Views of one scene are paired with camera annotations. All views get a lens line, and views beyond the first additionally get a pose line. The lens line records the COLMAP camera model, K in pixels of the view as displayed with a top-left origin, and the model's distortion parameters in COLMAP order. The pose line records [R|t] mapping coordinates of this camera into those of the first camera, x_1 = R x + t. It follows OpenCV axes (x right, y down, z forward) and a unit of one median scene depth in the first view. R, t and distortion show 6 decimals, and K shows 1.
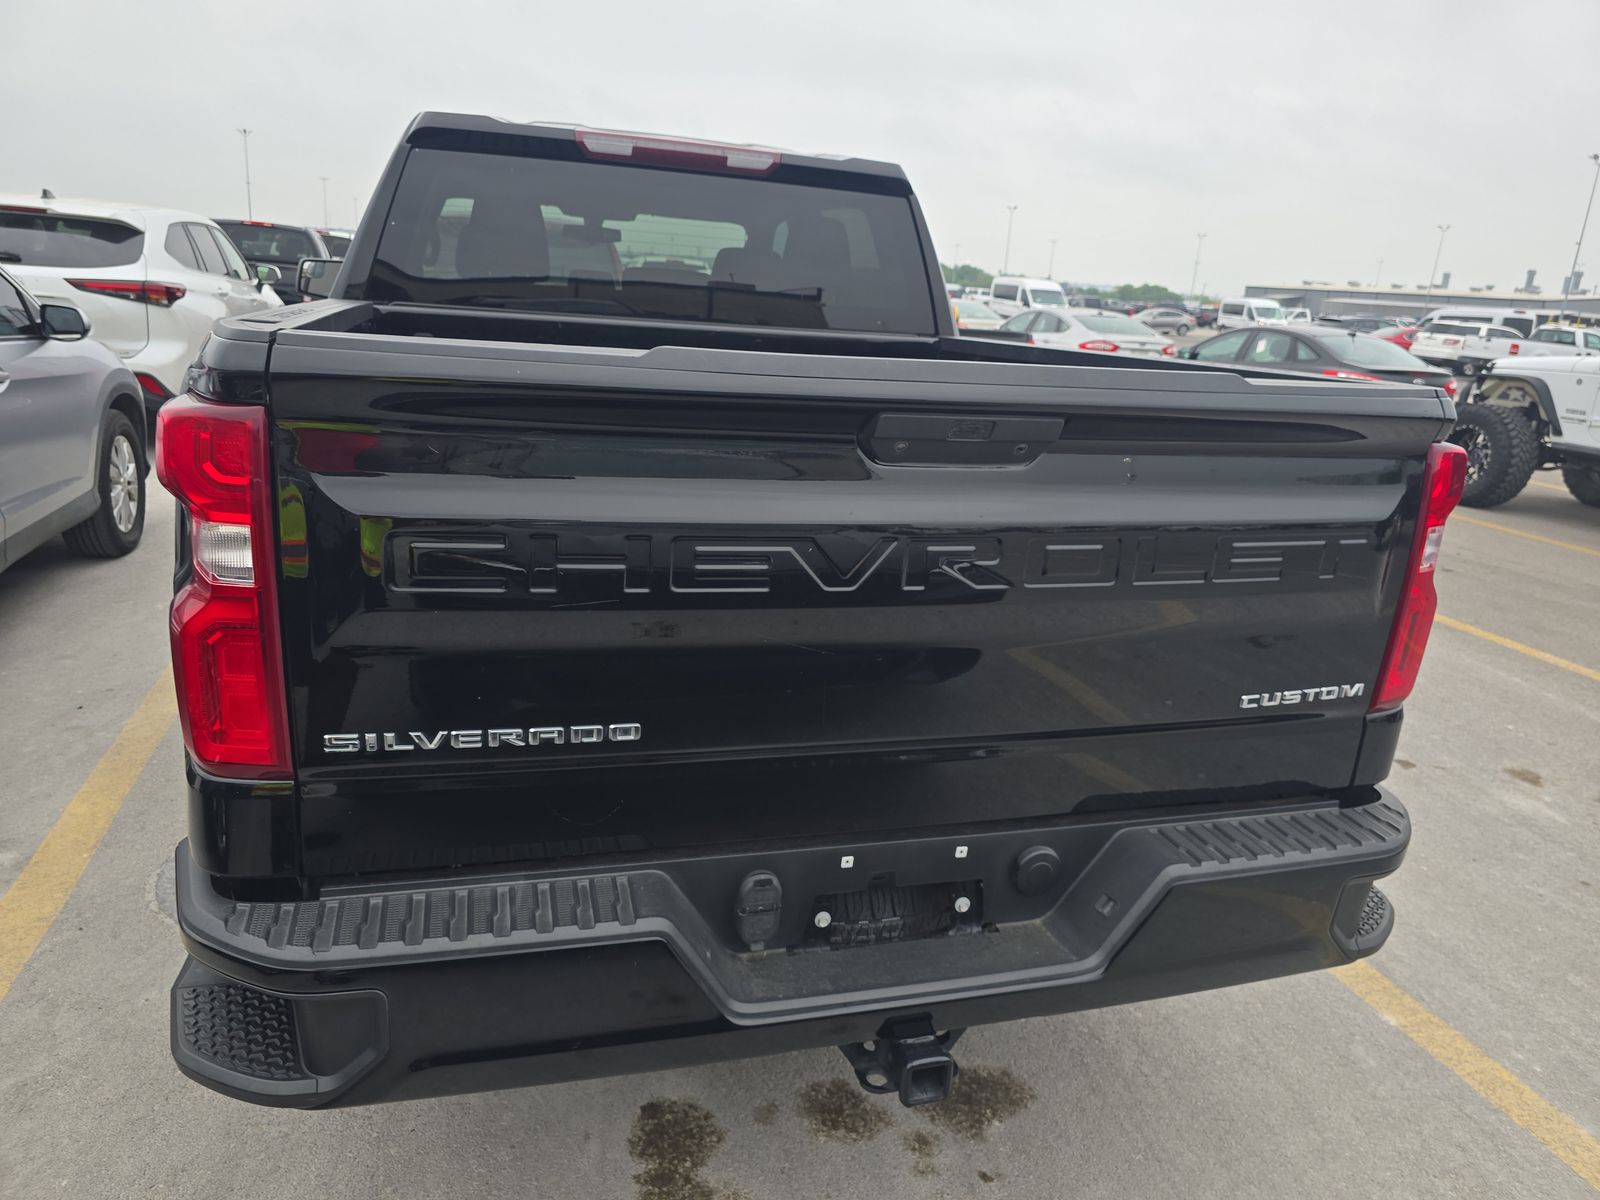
lens RADIAL K [[1064.2, 0, 800.0], [0, 1064.2, 600.0], [0, 0, 1]] dist [0.051387, -0.051502]
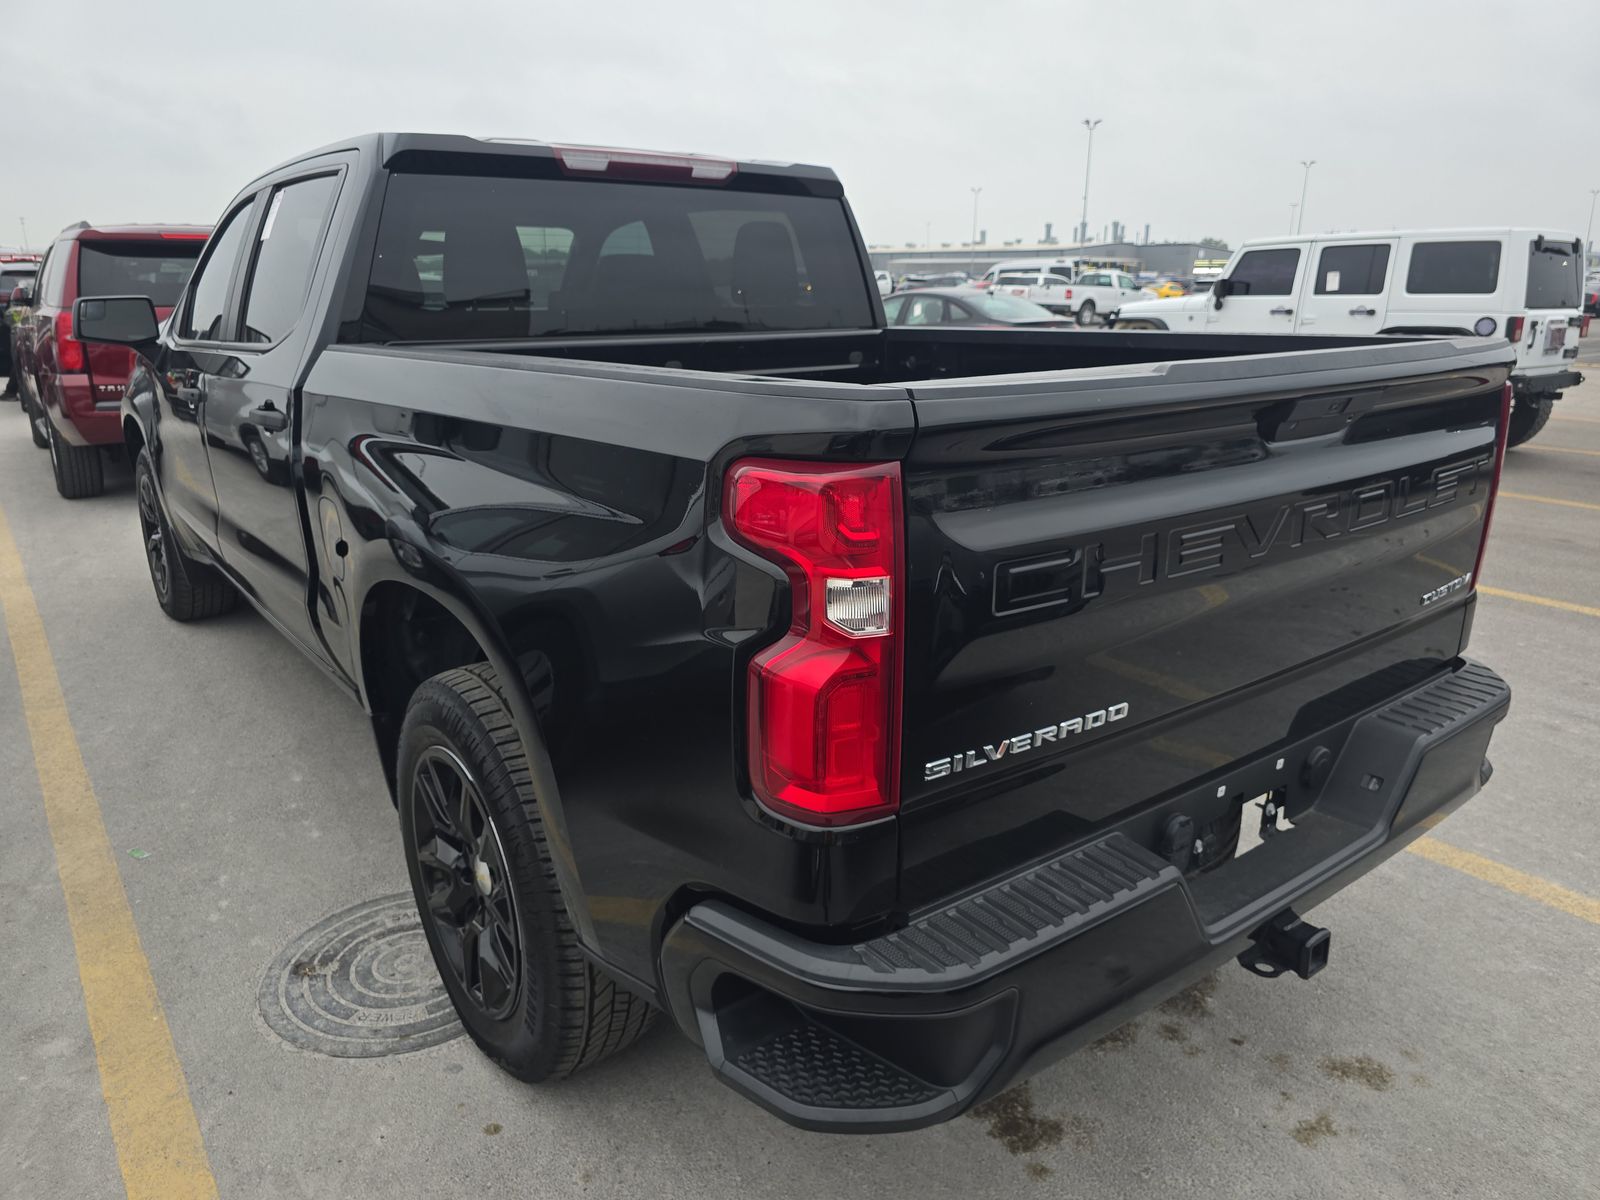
lens RADIAL K [[1064.2, 0, 800.0], [0, 1064.2, 600.0], [0, 0, 1]] dist [0.051387, -0.051502]
pose [[0.936023, -0.165084, 0.310820, -0.360994], [0.160252, 0.986215, 0.041211, -0.040410], [-0.313339, 0.011235, 0.949575, 0.020150]]
